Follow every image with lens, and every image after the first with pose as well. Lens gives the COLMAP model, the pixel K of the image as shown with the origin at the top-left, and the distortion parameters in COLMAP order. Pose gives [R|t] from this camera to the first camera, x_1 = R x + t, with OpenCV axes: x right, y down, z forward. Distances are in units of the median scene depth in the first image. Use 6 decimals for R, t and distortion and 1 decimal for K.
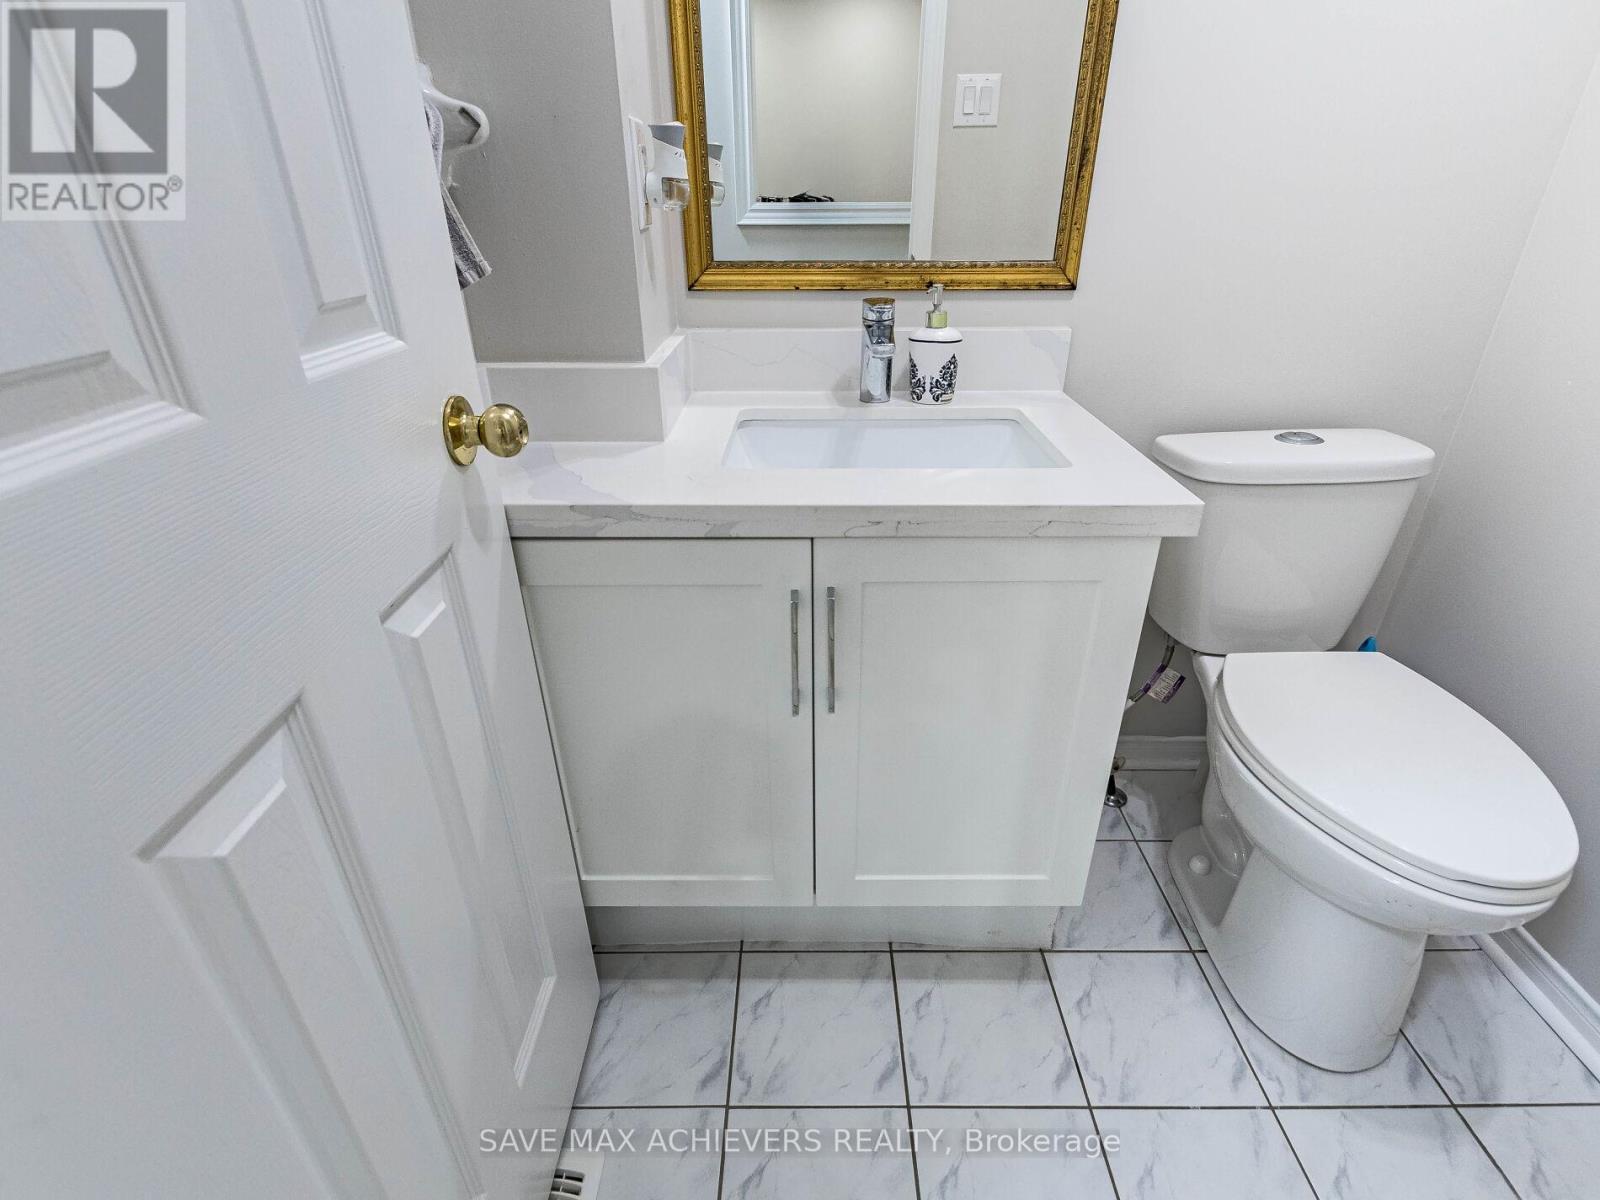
lens RADIAL K [[786.3, 0, 813.1], [0, 786.3, 633.0], [0, 0, 1]] dist [0.003206, -0.004456]
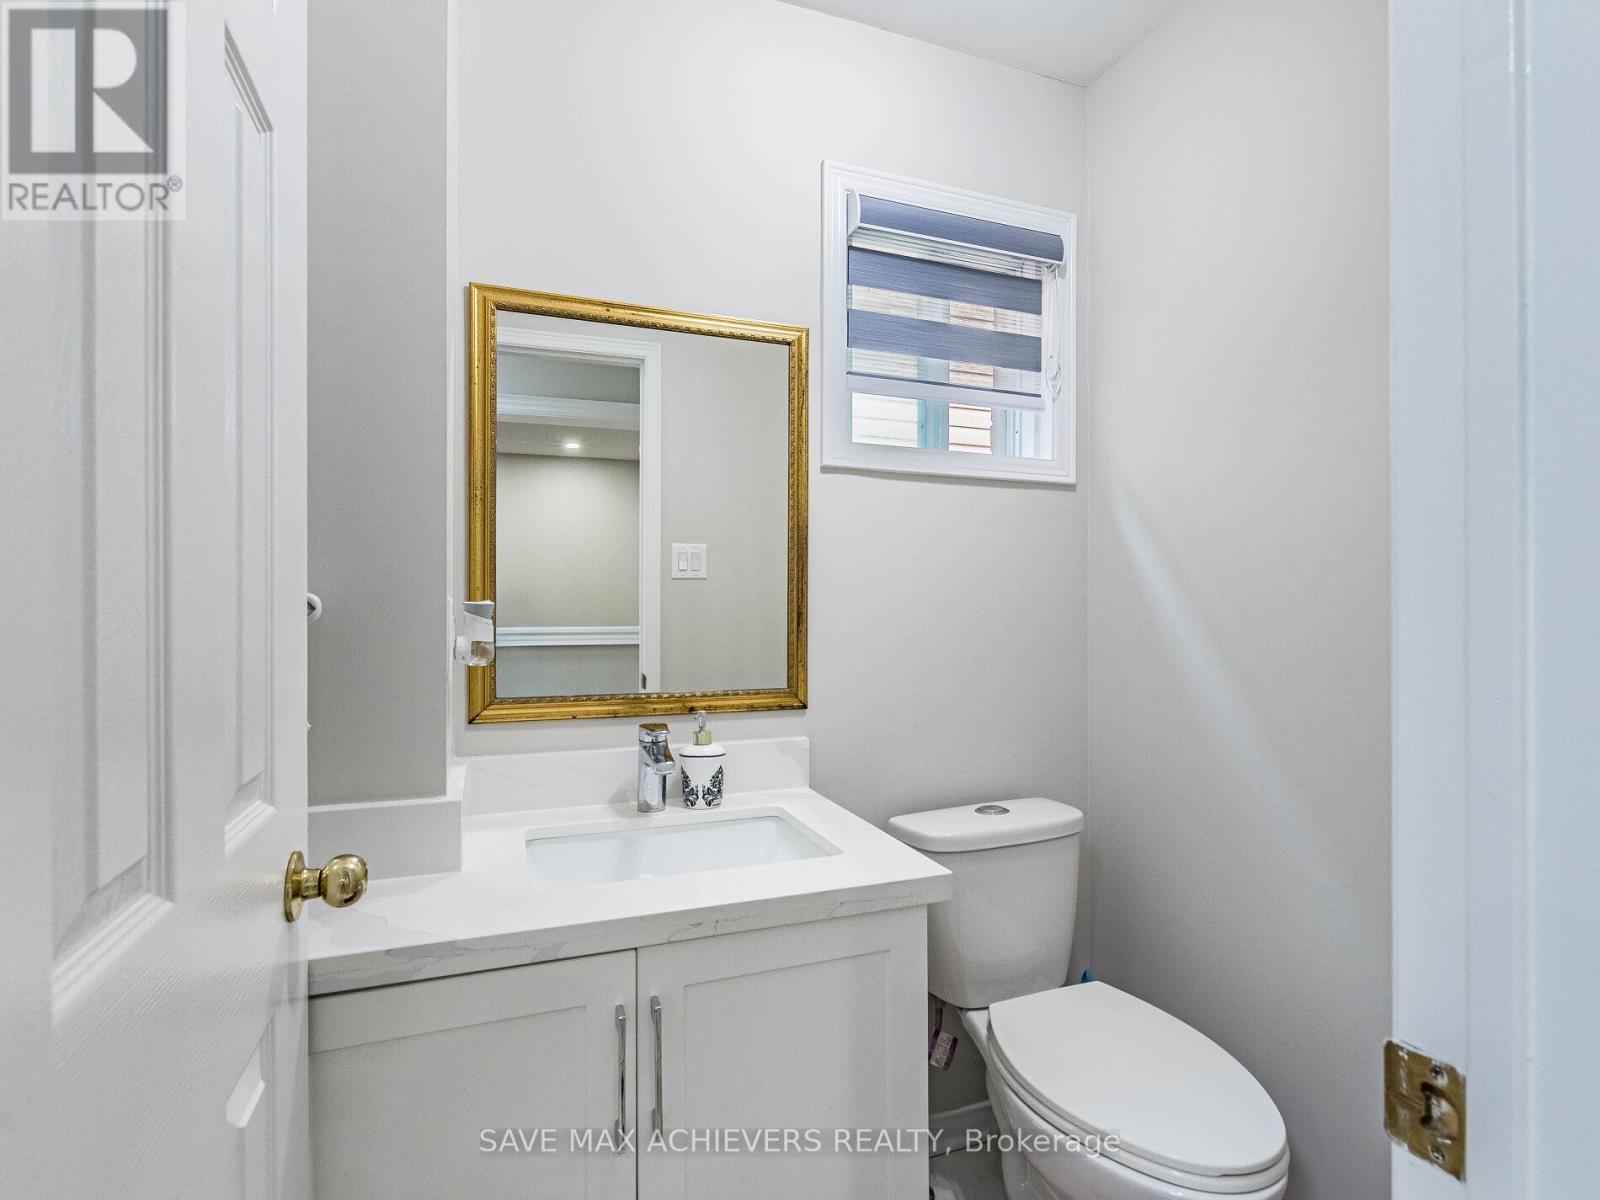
lens RADIAL K [[835.2, 0, 807.0], [0, 835.2, 603.4], [0, 0, 1]] dist [-0.000514, -0.001009]
pose [[0.931235, 0.000582, 0.364419, -0.153116], [0.174507, 0.877177, -0.447334, 0.011786], [-0.319921, 0.480167, 0.816756, -0.168755]]
